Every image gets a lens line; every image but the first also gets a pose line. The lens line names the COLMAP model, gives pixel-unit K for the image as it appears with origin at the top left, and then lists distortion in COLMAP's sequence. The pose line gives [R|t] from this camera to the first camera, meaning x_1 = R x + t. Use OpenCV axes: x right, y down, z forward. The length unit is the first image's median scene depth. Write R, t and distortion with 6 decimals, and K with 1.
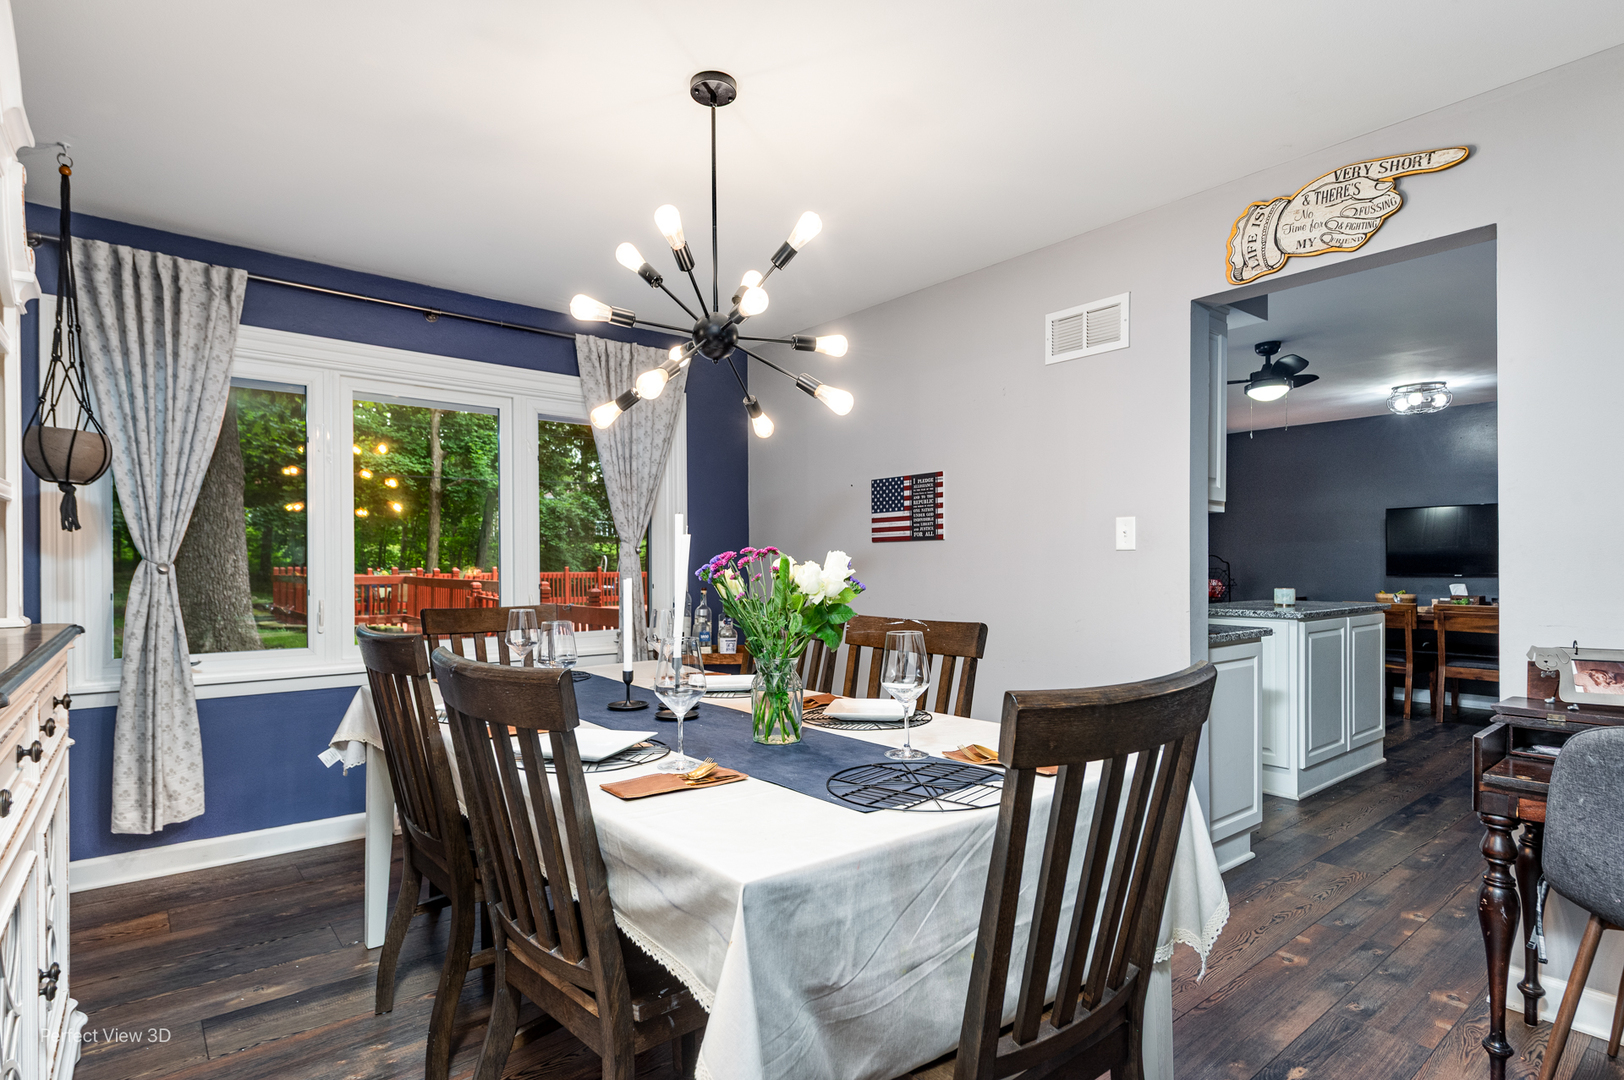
lens RADIAL K [[850.1, 0, 788.6], [0, 850.1, 558.8], [0, 0, 1]] dist [0.001398, 0.000135]
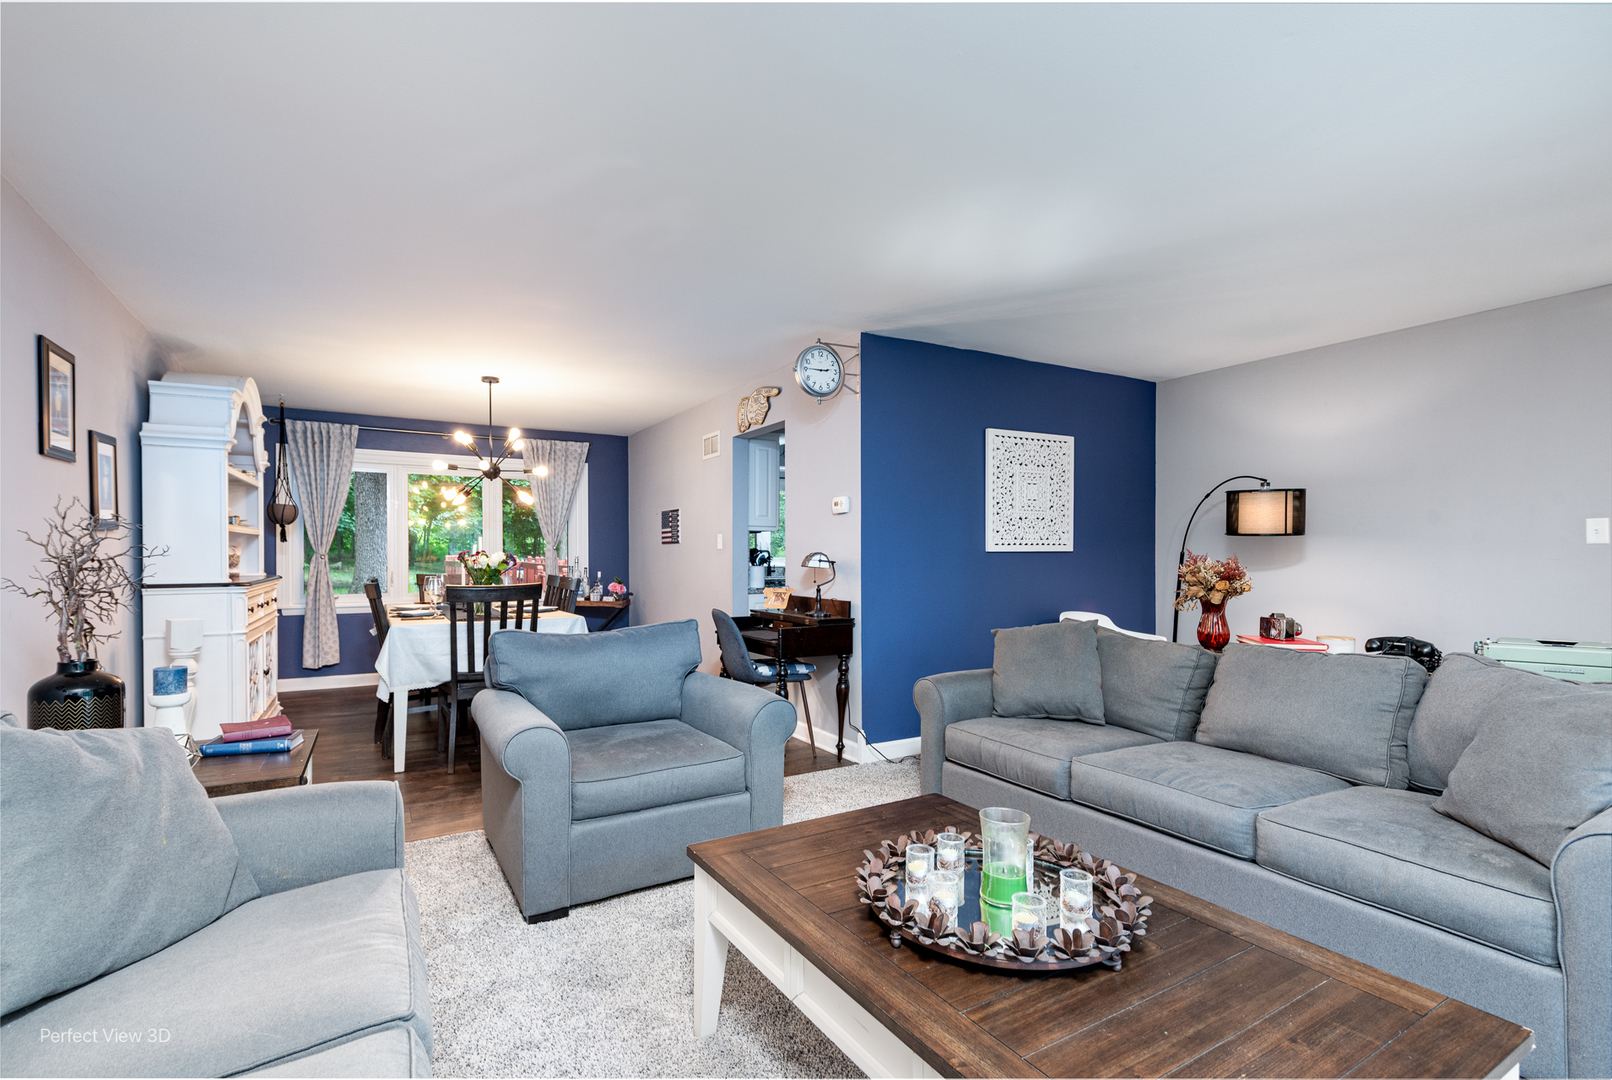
lens RADIAL K [[783.6, 0, 804.1], [0, 783.6, 546.2], [0, 0, 1]] dist [-0.002027, -0.000251]
pose [[0.987152, 0.001820, -0.159771, 0.921254], [-0.001757, 0.999998, 0.000536, -0.021169], [0.159772, -0.000248, 0.987154, -0.921181]]
